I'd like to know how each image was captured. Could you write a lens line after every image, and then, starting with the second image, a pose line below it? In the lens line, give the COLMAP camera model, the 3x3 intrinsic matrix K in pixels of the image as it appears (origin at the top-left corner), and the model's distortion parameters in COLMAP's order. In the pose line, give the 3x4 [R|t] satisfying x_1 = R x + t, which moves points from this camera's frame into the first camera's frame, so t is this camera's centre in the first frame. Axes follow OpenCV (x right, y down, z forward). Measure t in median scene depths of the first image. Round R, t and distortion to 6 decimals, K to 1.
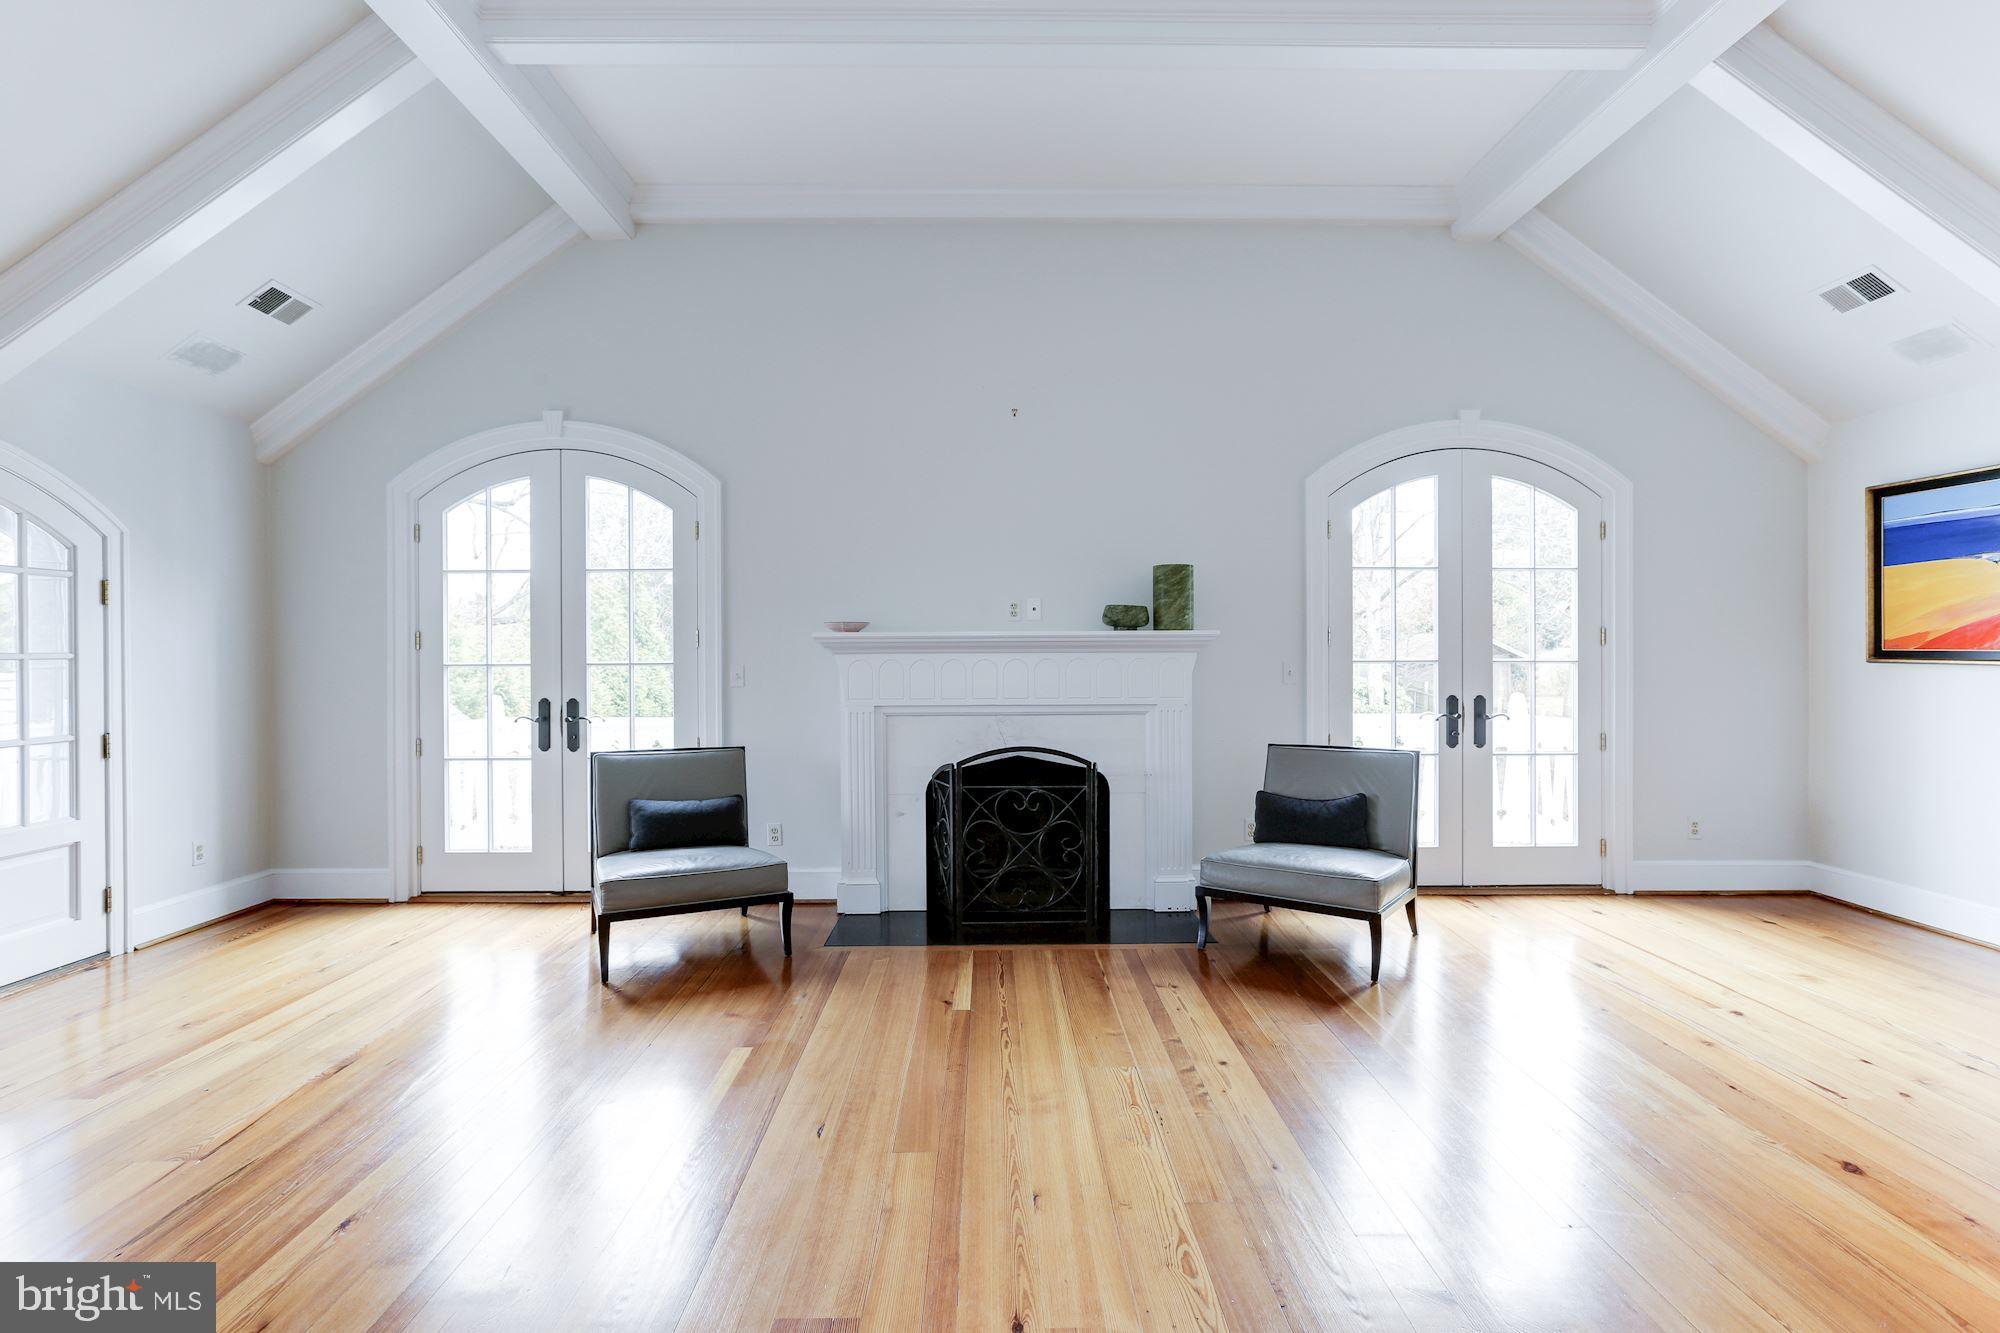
lens RADIAL K [[944.9, 0, 996.4], [0, 944.9, 657.3], [0, 0, 1]] dist [-0.037108, 0.022146]
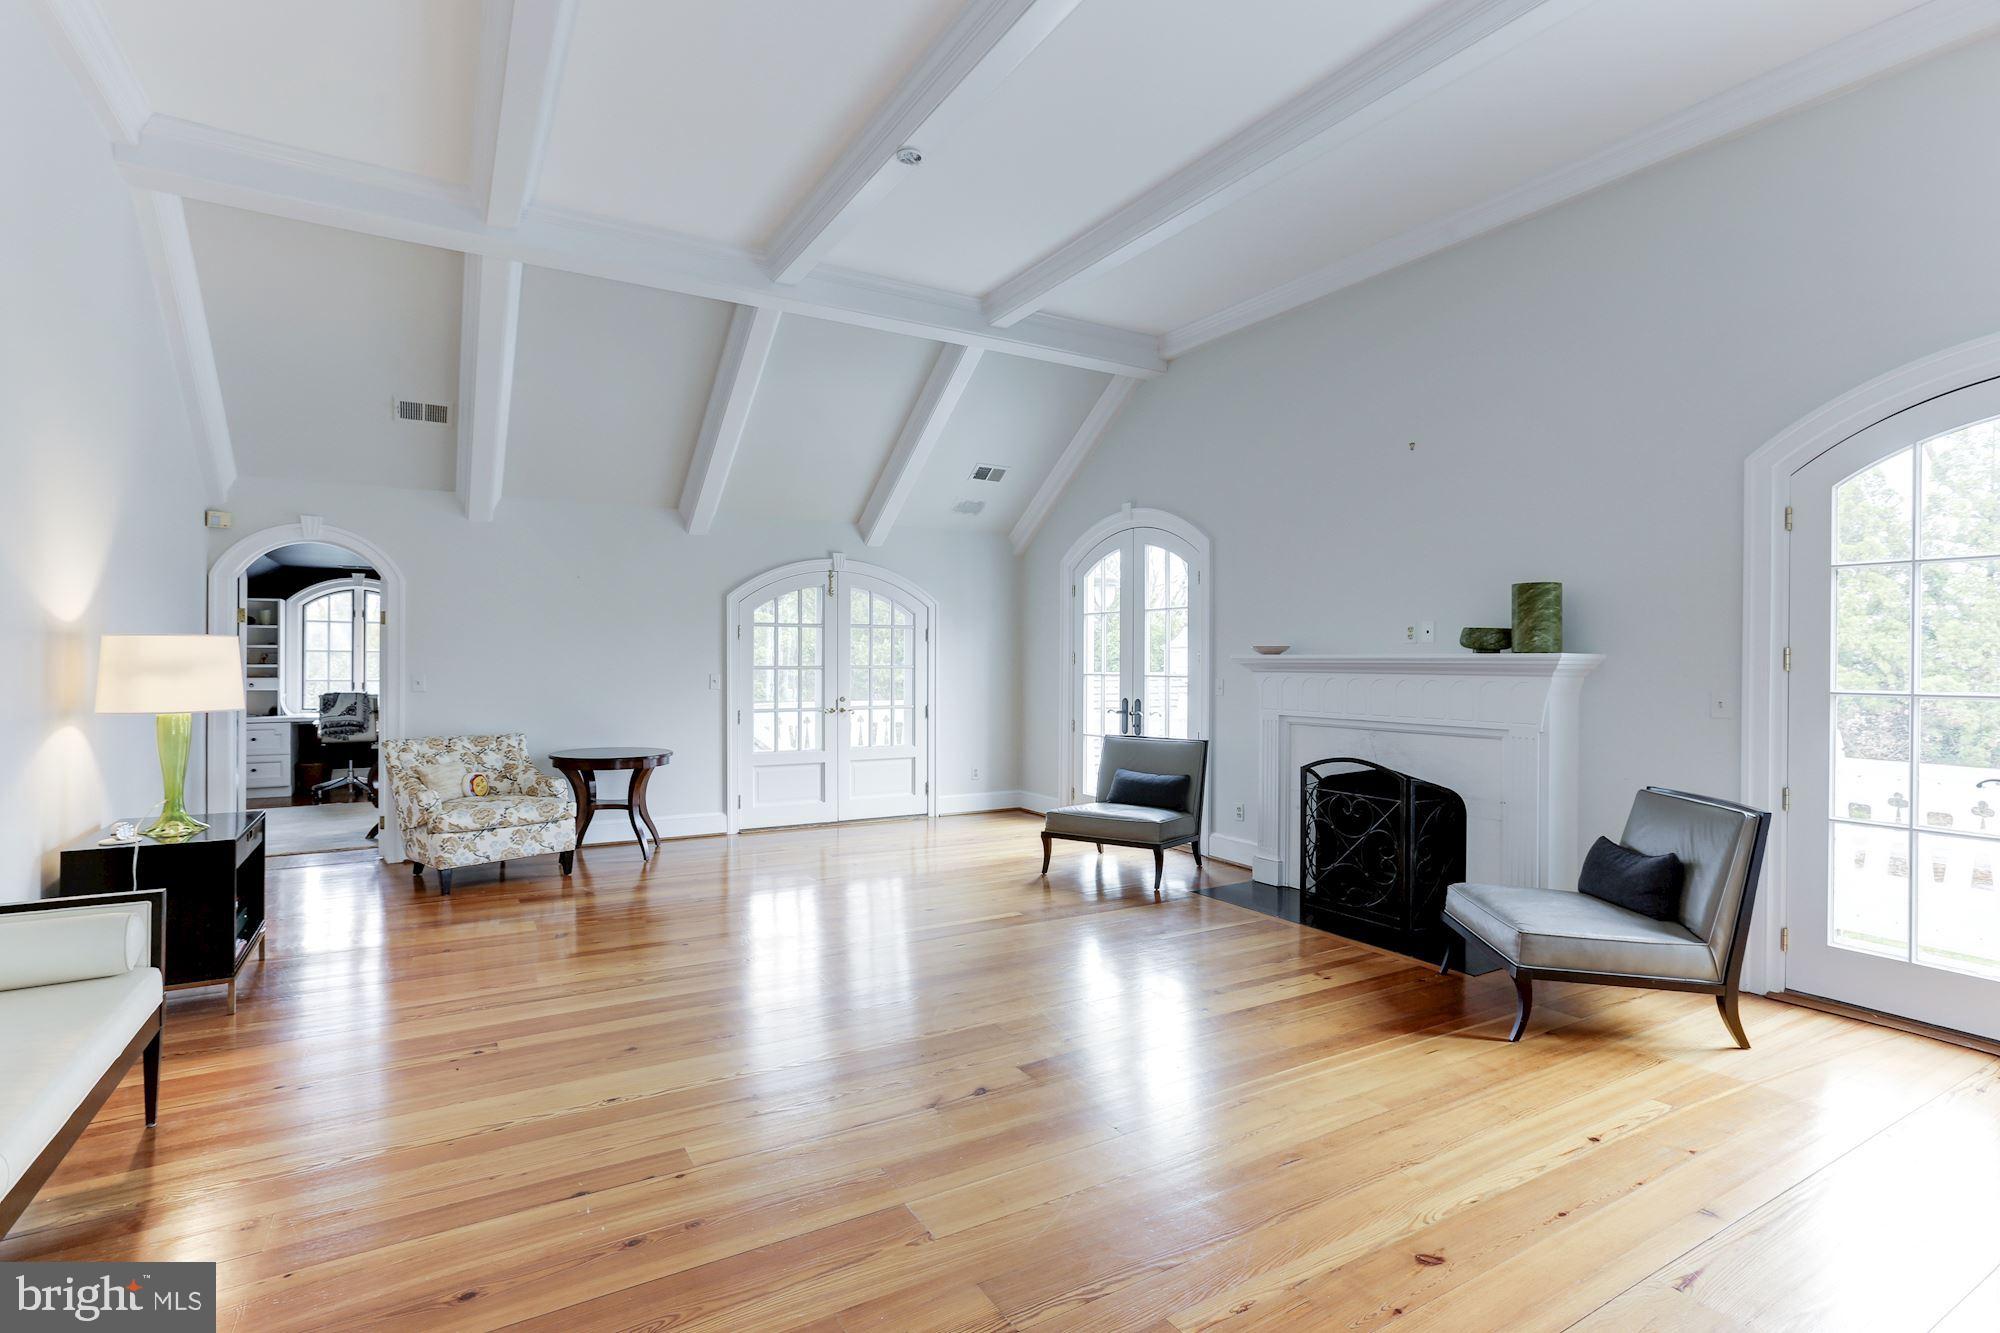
lens RADIAL K [[944.9, 0, 996.4], [0, 944.9, 657.3], [0, 0, 1]] dist [-0.037108, 0.022146]
pose [[0.511140, 0.004383, -0.859486, 0.715390], [-0.013150, 0.999910, -0.002722, -0.014753], [0.859397, 0.012694, 0.511152, 0.069518]]
